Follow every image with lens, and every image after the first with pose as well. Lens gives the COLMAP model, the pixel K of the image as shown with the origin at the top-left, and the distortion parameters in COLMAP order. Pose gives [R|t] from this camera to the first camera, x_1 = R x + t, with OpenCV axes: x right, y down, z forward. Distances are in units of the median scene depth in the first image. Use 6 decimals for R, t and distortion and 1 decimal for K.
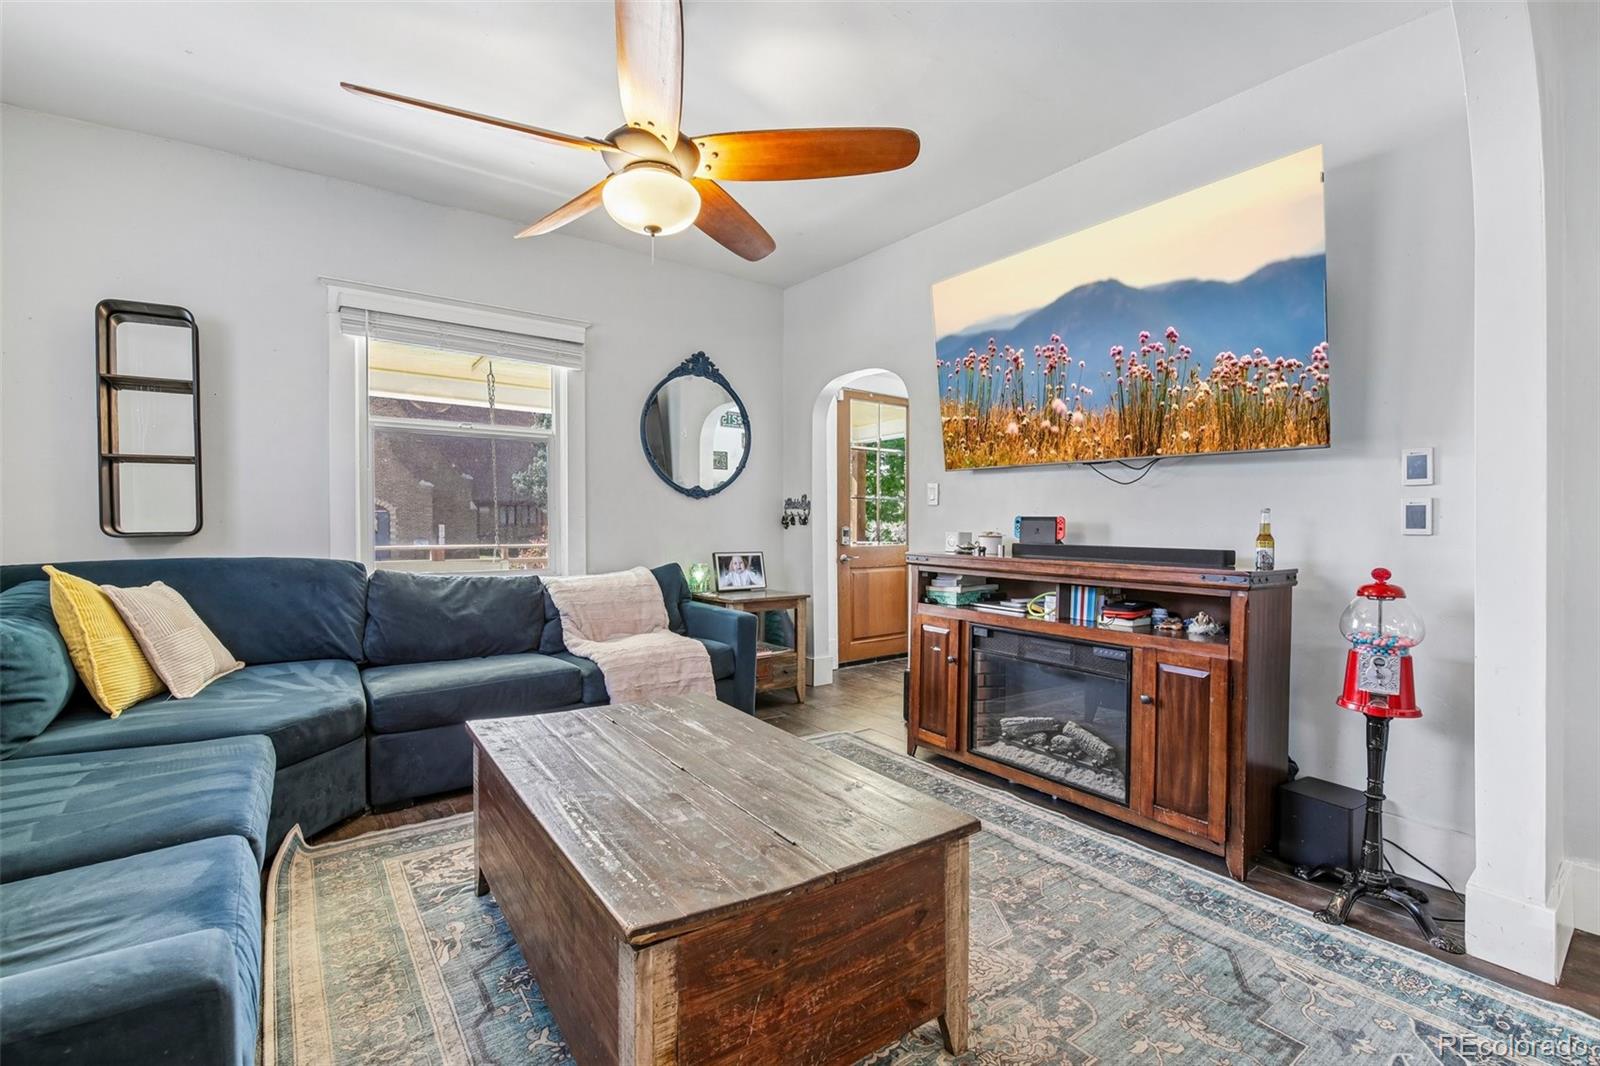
lens RADIAL K [[694.0, 0, 791.7], [0, 694.0, 529.4], [0, 0, 1]] dist [-0.009744, -0.000304]
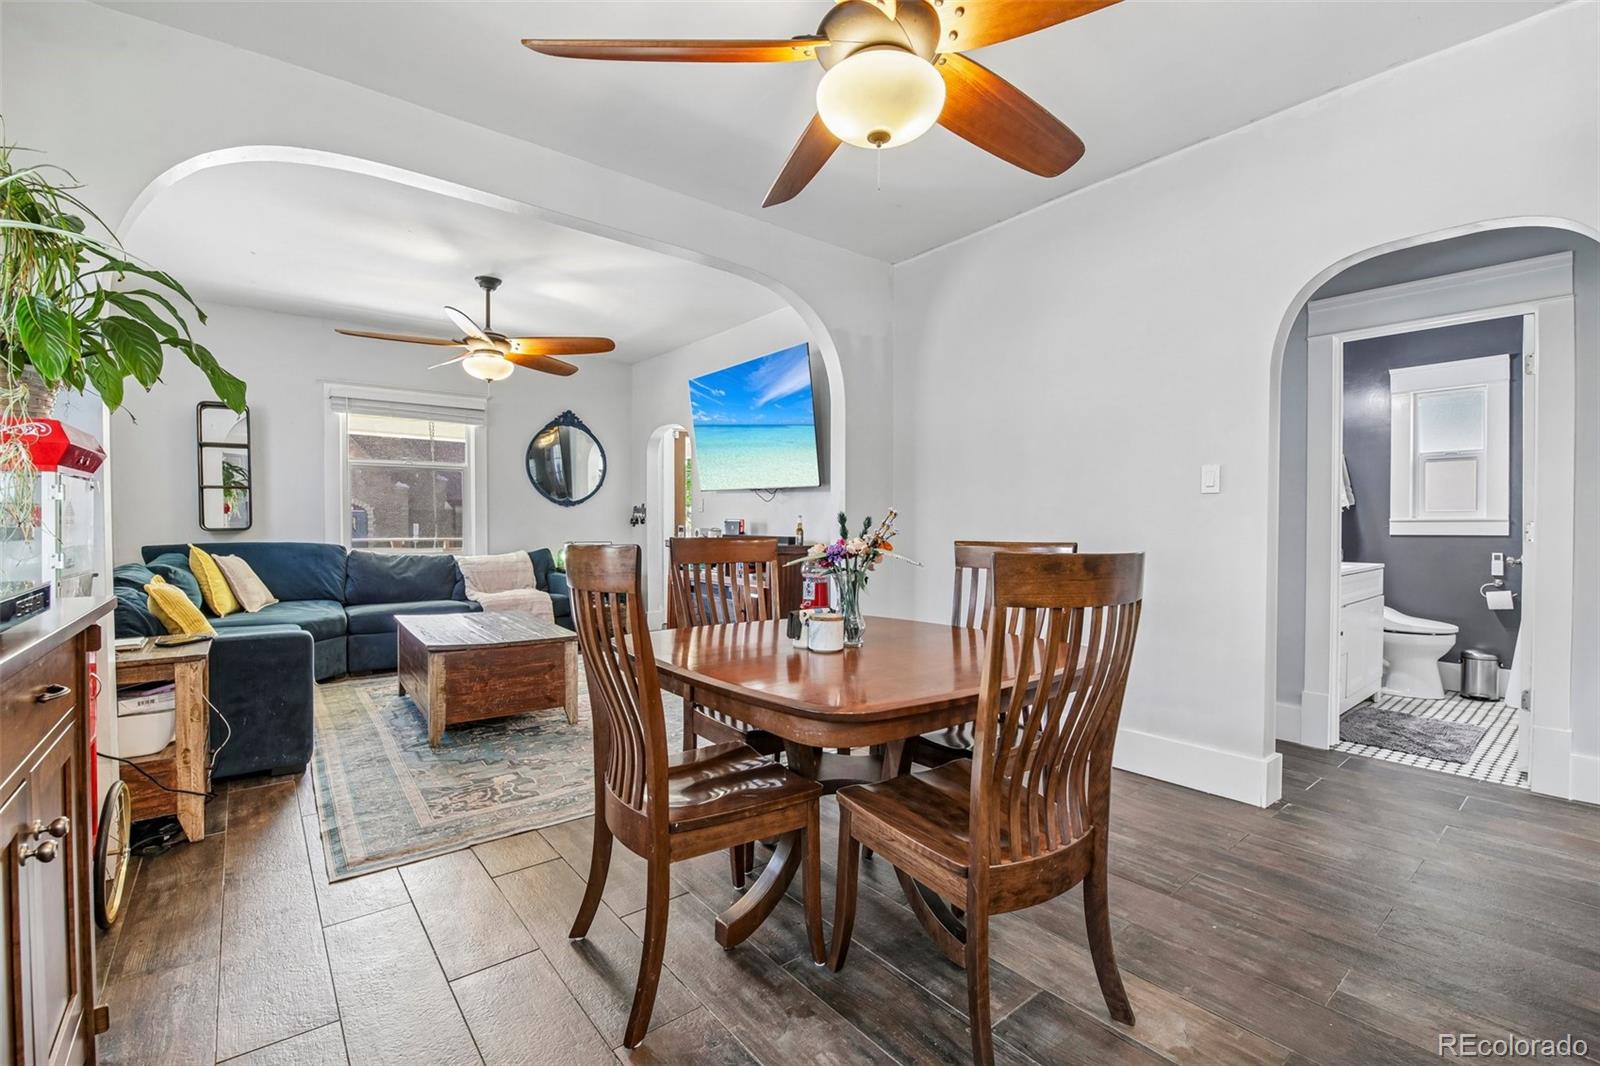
lens RADIAL K [[692.9, 0, 792.7], [0, 692.9, 527.9], [0, 0, 1]] dist [-0.007957, -0.000184]
pose [[0.999730, -0.000111, 0.023230, 0.458755], [0.000121, 1.000000, -0.000410, 0.004177], [-0.023230, 0.000412, 0.999730, -0.750660]]
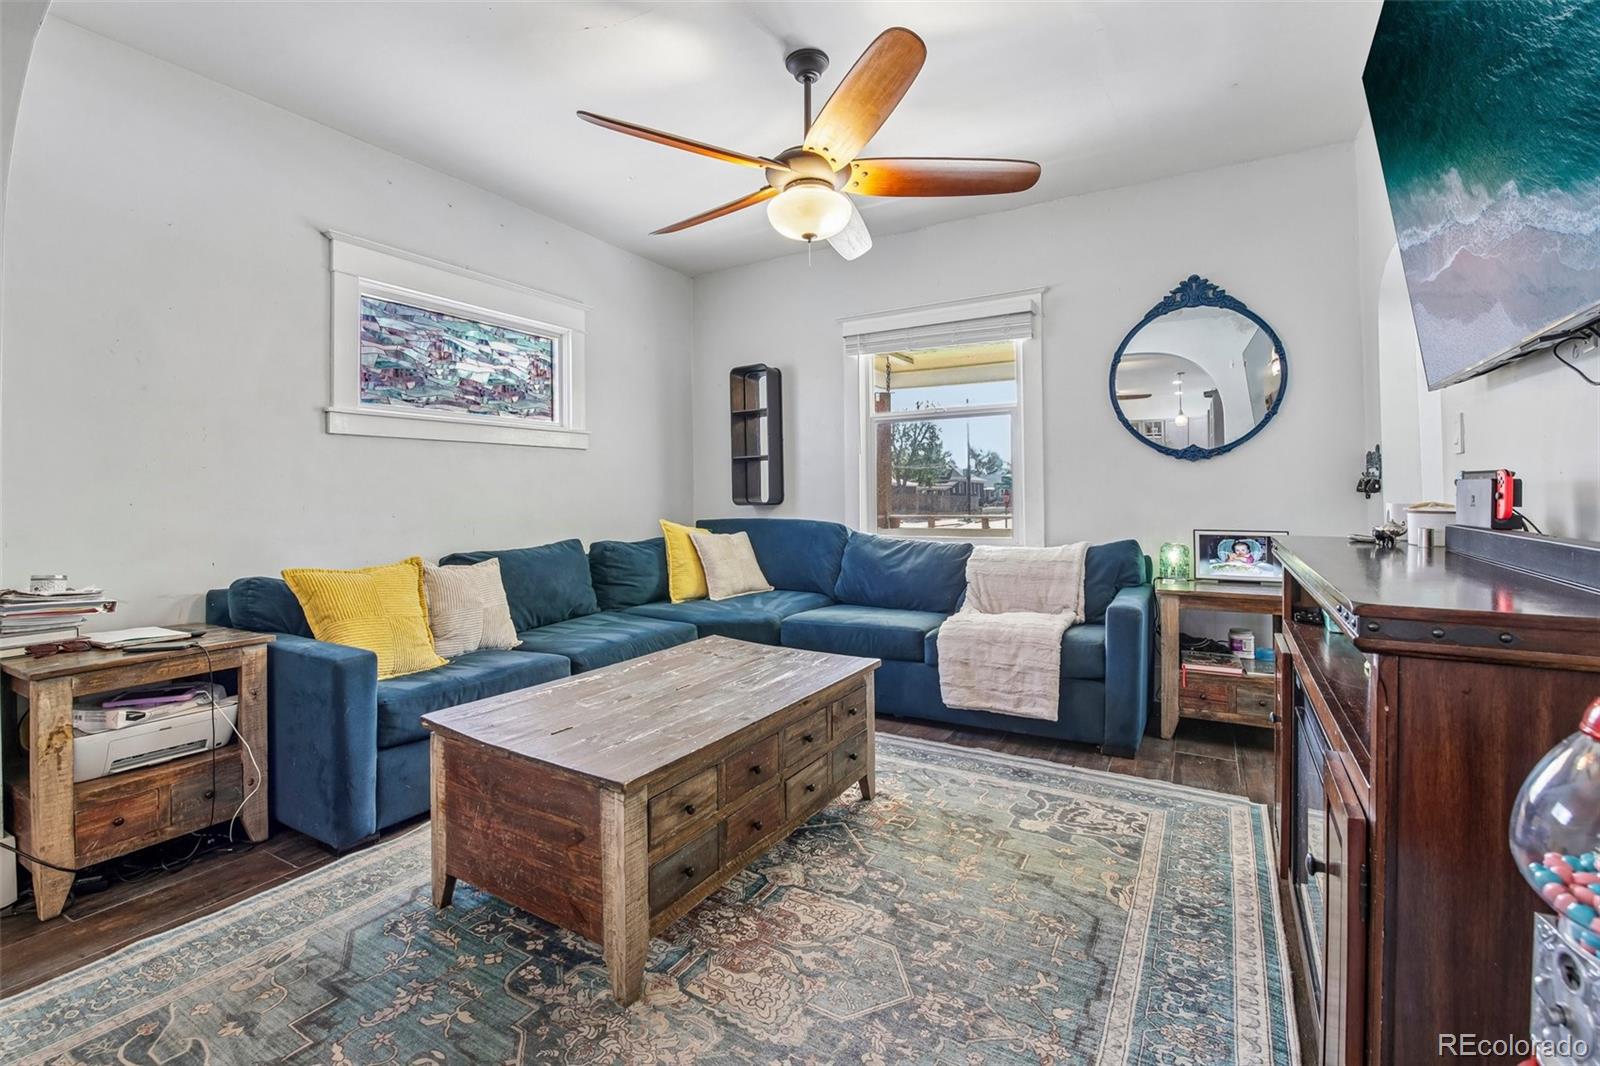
lens RADIAL K [[708.1, 0, 792.0], [0, 708.1, 490.1], [0, 0, 1]] dist [-0.000240, -0.007951]
pose [[0.393446, -0.015261, -0.919221, 0.601184], [0.000806, 0.999868, -0.016256, 0.001726], [0.919348, 0.005655, 0.393406, 0.366705]]
